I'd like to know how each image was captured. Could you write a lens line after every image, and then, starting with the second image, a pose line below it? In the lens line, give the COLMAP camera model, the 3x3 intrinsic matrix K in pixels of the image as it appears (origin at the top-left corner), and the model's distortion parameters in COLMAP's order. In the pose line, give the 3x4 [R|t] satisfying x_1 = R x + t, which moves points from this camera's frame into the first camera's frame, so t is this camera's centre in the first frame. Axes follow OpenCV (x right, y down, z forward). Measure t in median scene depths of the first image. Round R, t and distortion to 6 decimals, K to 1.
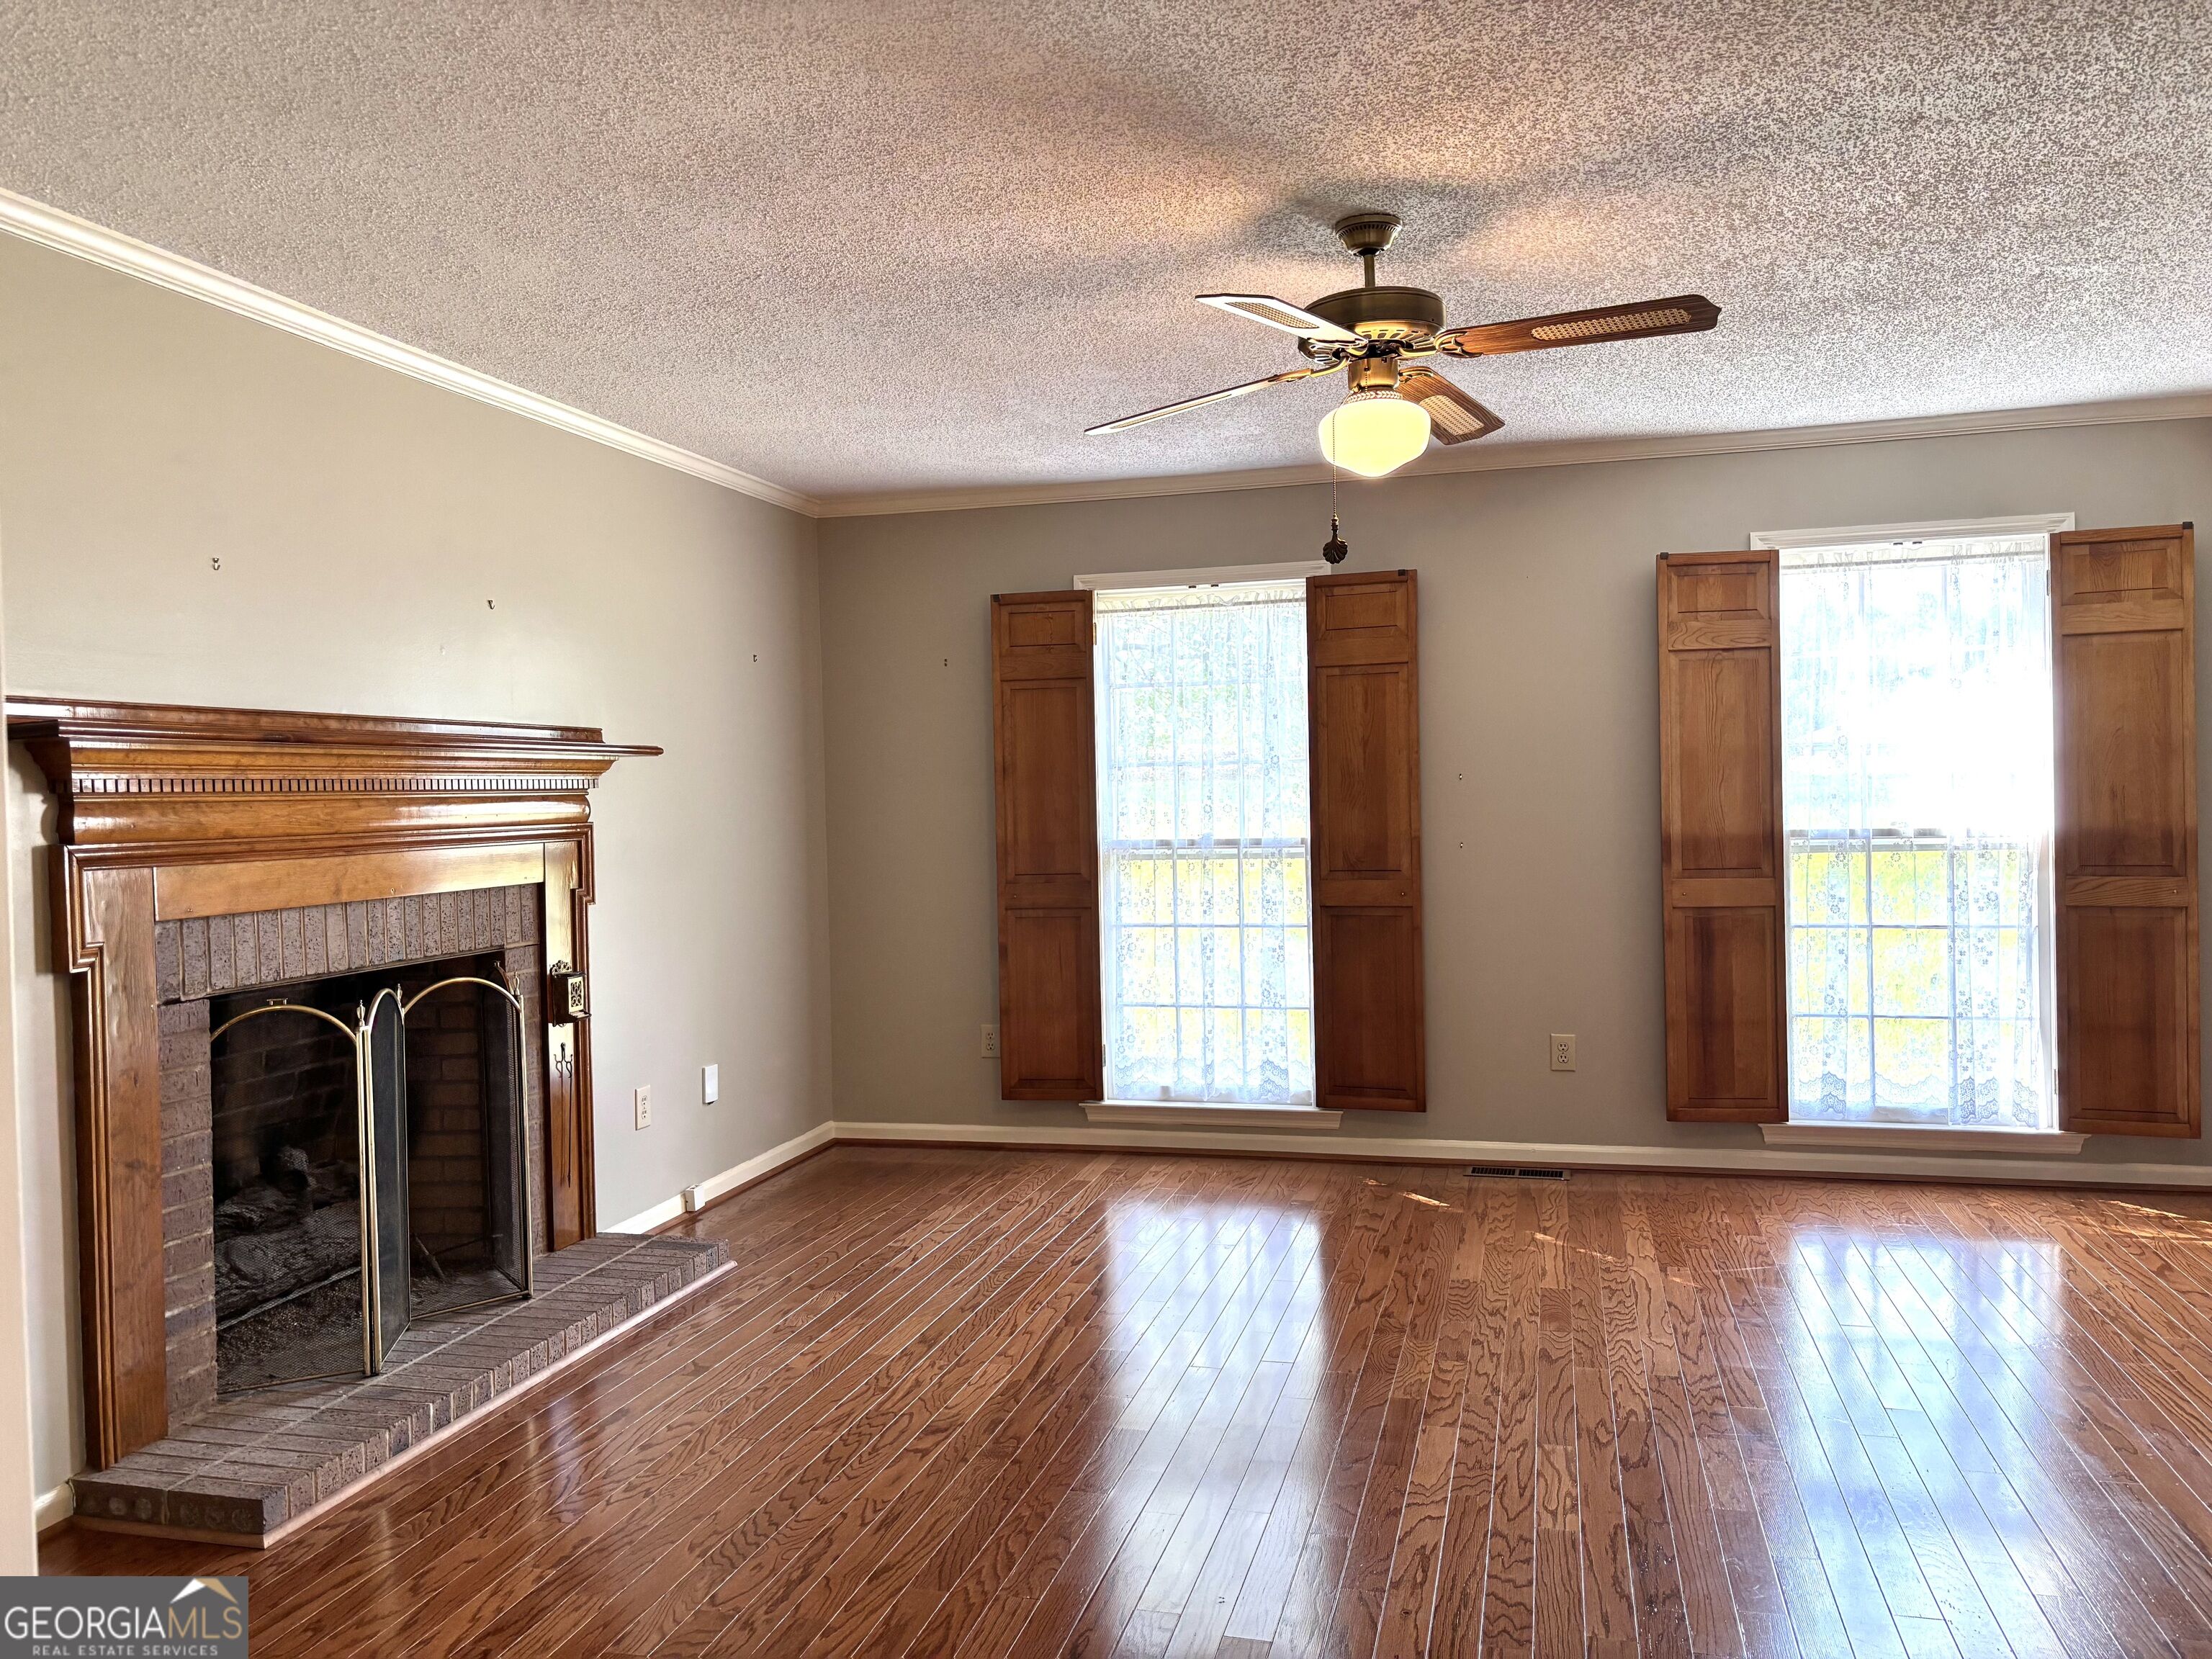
lens RADIAL K [[1659.2, 0, 1110.0], [0, 1659.2, 825.1], [0, 0, 1]] dist [0.062240, 0.002149]
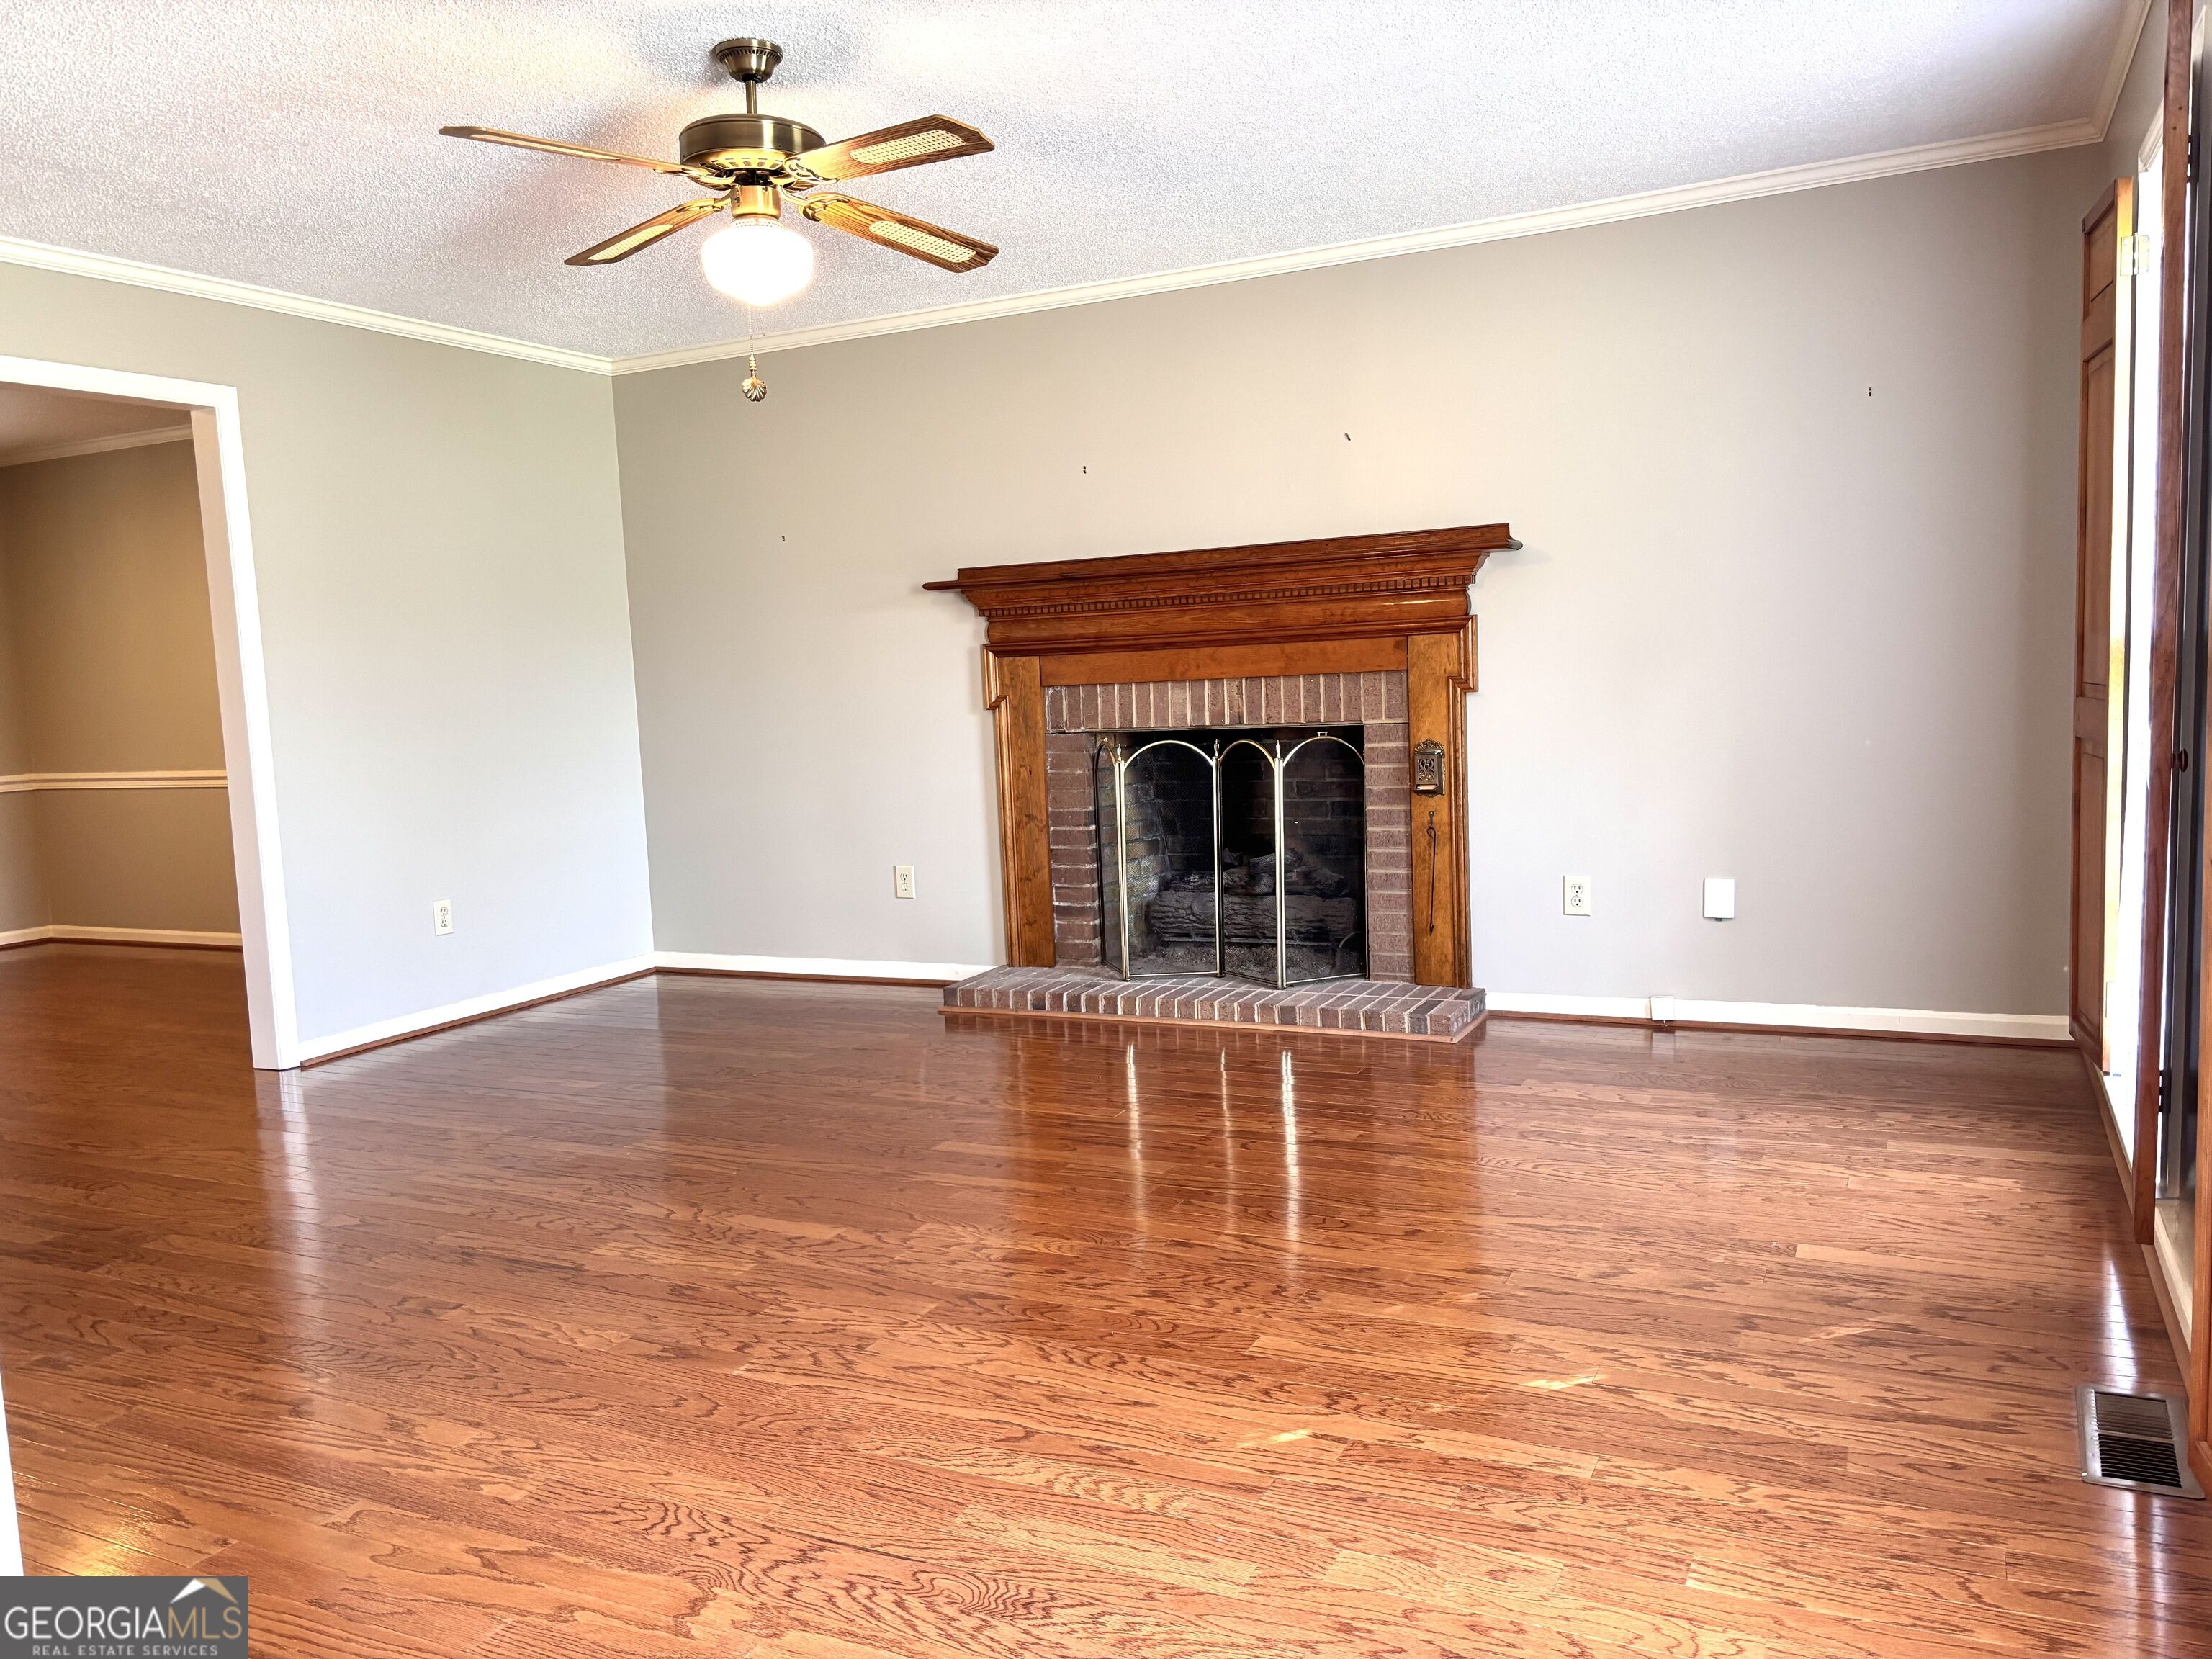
lens RADIAL K [[1659.2, 0, 1112.7], [0, 1659.2, 835.4], [0, 0, 1]] dist [0.062240, 0.002149]
pose [[-0.198846, 0.126350, -0.971852, 0.974445], [0.033138, 0.991954, 0.122184, 0.000423], [0.979470, -0.007910, -0.201433, 1.193455]]
